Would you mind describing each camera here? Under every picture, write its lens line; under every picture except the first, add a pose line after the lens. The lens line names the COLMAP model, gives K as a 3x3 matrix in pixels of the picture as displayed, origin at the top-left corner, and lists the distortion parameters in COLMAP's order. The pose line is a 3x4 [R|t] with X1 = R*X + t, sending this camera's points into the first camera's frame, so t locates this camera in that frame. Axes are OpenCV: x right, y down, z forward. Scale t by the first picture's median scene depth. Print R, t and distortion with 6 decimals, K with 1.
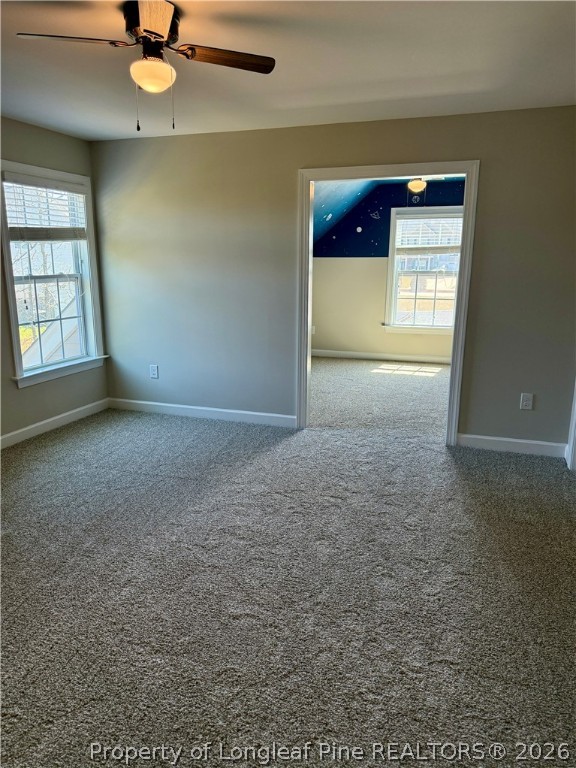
lens RADIAL K [[554.3, 0, 288.7], [0, 554.3, 401.9], [0, 0, 1]] dist [0.080607, -0.111593]
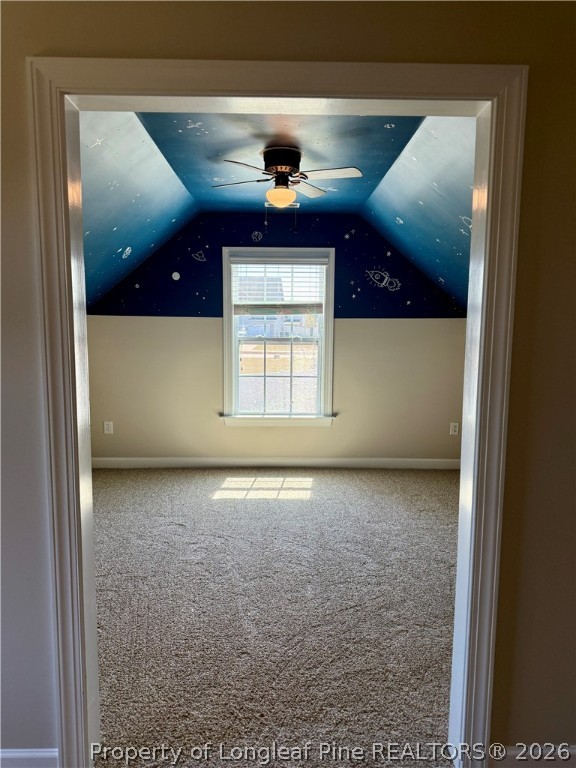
lens RADIAL K [[554.3, 0, 288.7], [0, 554.3, 401.9], [0, 0, 1]] dist [0.080607, -0.111593]
pose [[0.941977, -0.038910, 0.333414, 0.045598], [0.073739, 0.992983, -0.092449, -0.162364], [-0.327477, 0.111671, 0.938237, 0.642864]]
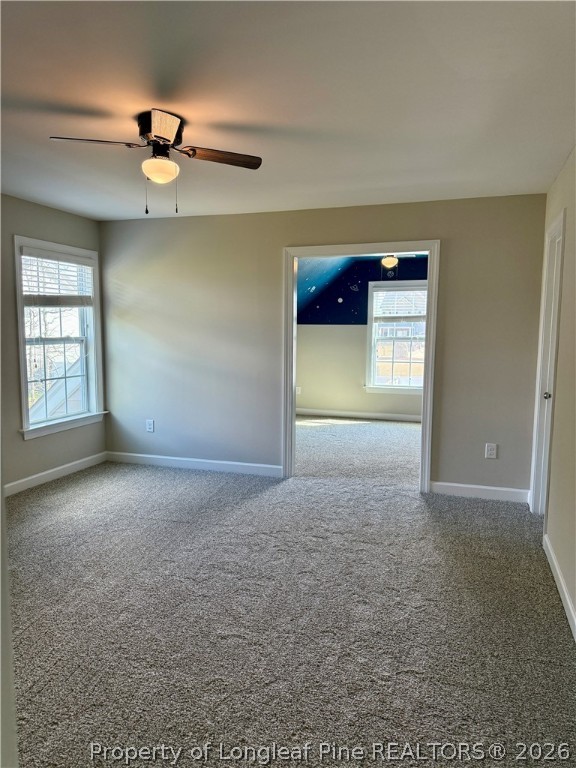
lens RADIAL K [[535.0, 0, 288.6], [0, 535.0, 407.5], [0, 0, 1]] dist [0.076234, -0.107242]
pose [[0.999793, 0.001216, 0.020302, 0.005308], [0.000908, 0.994544, -0.104310, 0.022549], [-0.020318, 0.104307, 0.994338, -0.051040]]
